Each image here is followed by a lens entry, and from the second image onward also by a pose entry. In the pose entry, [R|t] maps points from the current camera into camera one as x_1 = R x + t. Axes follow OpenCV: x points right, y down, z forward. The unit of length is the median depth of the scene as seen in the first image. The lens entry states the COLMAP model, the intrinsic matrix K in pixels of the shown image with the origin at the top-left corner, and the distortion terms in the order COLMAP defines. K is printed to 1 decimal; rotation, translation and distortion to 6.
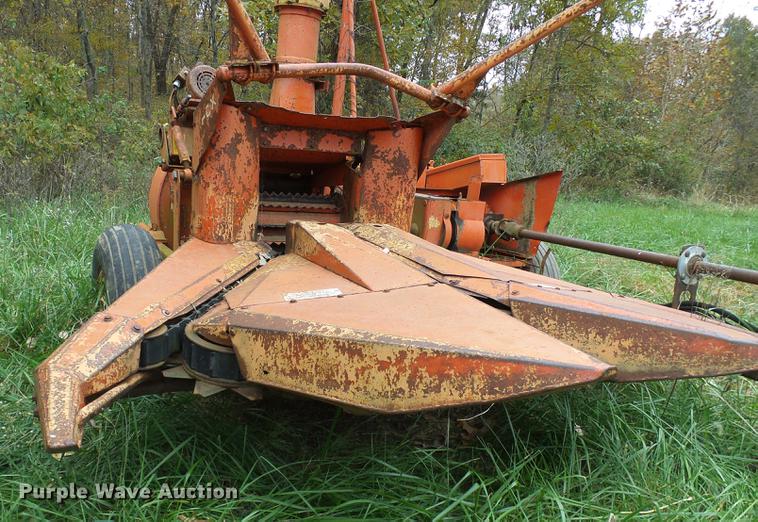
lens RADIAL K [[595.4, 0, 337.2], [0, 595.4, 325.6], [0, 0, 1]] dist [-0.008208, 0.002960]
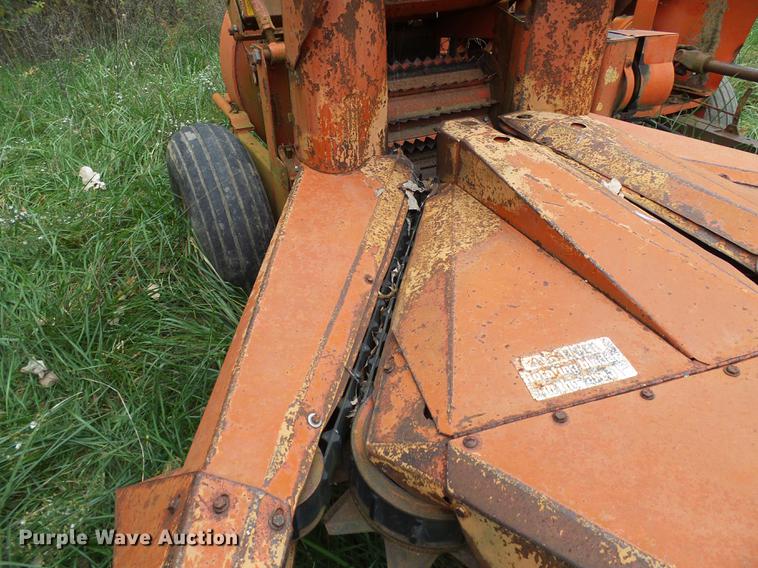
lens RADIAL K [[522.7, 0, 382.3], [0, 522.7, 286.9], [0, 0, 1]] dist [-0.005052, 0.003628]
pose [[0.995508, -0.072788, -0.060540, -0.115703], [0.088172, 0.945705, 0.312838, -0.182853], [0.034482, -0.316771, 0.947875, 0.361217]]
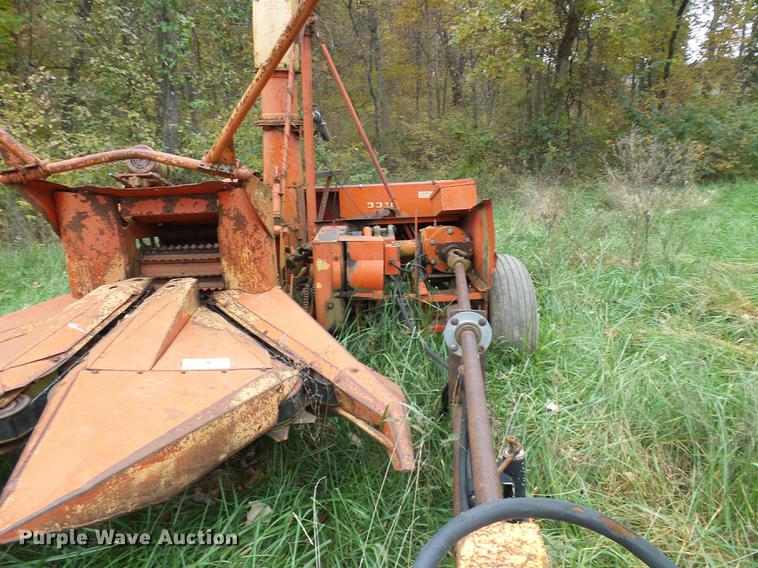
lens RADIAL K [[522.7, 0, 381.0], [0, 522.7, 287.1], [0, 0, 1]] dist [-0.005052, 0.003628]
pose [[0.889154, 0.014765, -0.457370, 0.796986], [-0.023319, 0.999643, -0.013064, -0.150046], [0.457014, 0.022281, 0.889180, 0.290094]]
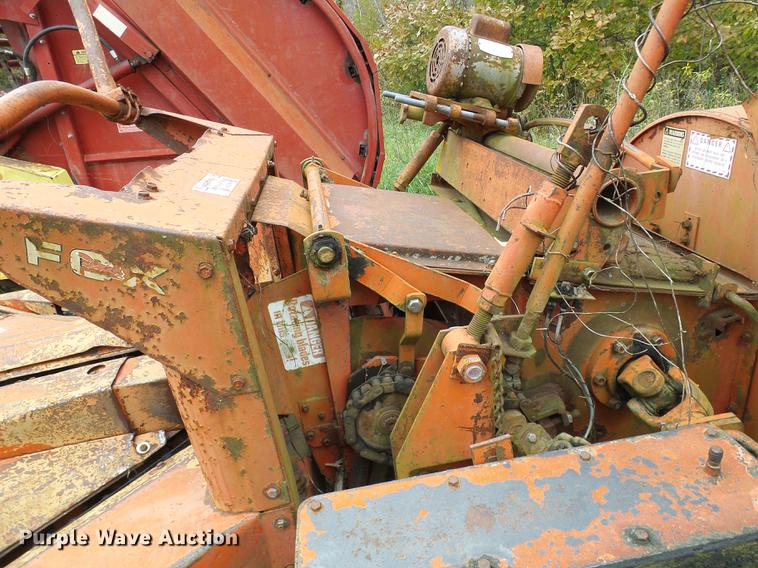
lens RADIAL K [[522.7, 0, 380.5], [0, 522.7, 285.1], [0, 0, 1]] dist [-0.005052, 0.003628]
pose [[-0.342771, 0.341759, -0.875048, 0.350090], [-0.177541, 0.891125, 0.417583, -0.451706], [0.922490, 0.298492, -0.244775, 1.240361]]
